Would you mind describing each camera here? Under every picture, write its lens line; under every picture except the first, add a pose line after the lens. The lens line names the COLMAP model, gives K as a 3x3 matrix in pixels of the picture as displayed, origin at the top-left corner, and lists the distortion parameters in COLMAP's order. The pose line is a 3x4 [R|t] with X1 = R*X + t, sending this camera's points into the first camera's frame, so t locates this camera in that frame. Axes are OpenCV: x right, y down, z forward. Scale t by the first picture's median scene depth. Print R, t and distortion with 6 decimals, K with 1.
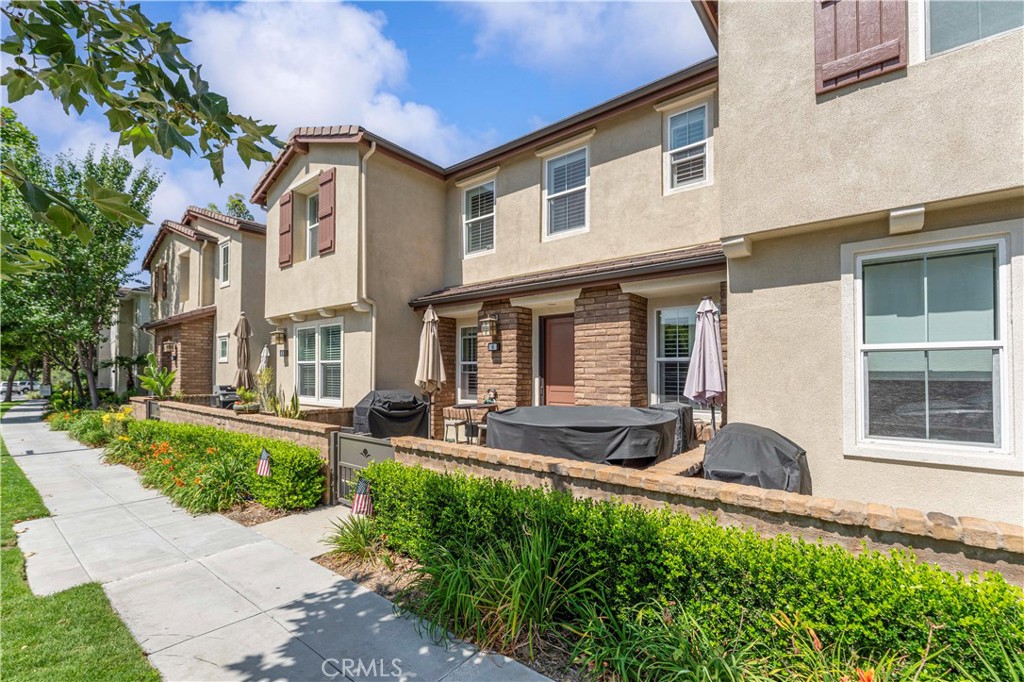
lens RADIAL K [[533.3, 0, 449.0], [0, 533.3, 373.9], [0, 0, 1]] dist [-0.001352, -0.000378]
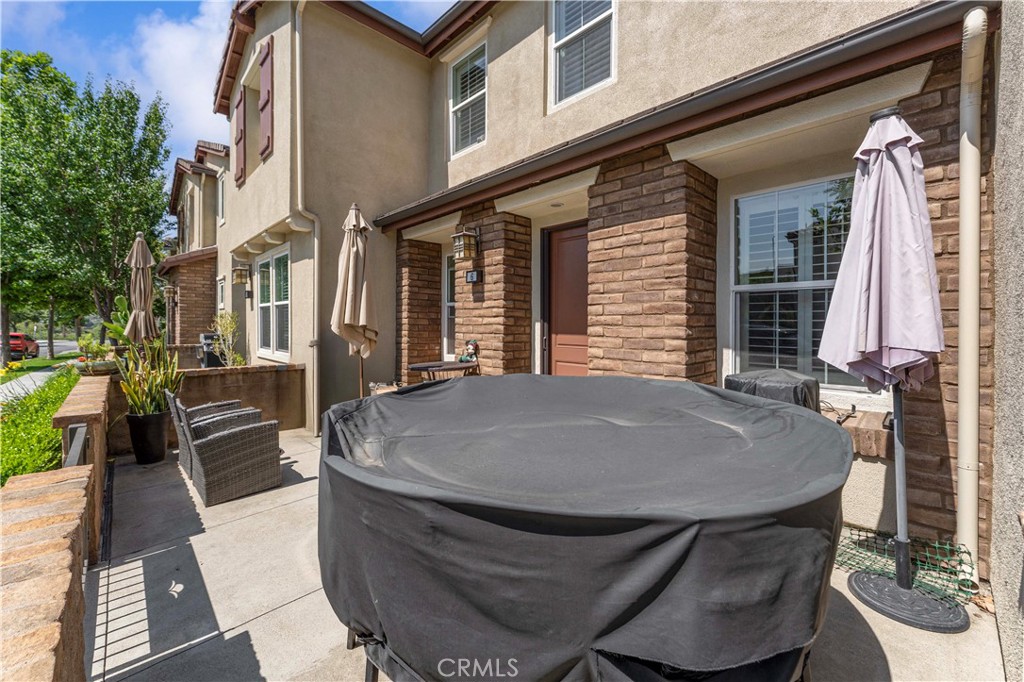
lens RADIAL K [[457.7, 0, 497.5], [0, 457.7, 328.2], [0, 0, 1]] dist [0.000989, 0.000055]
pose [[0.998709, 0.002730, -0.050731, 0.144434], [-0.002448, 0.999981, 0.005625, 0.010254], [0.050745, -0.005493, 0.998697, 0.439408]]
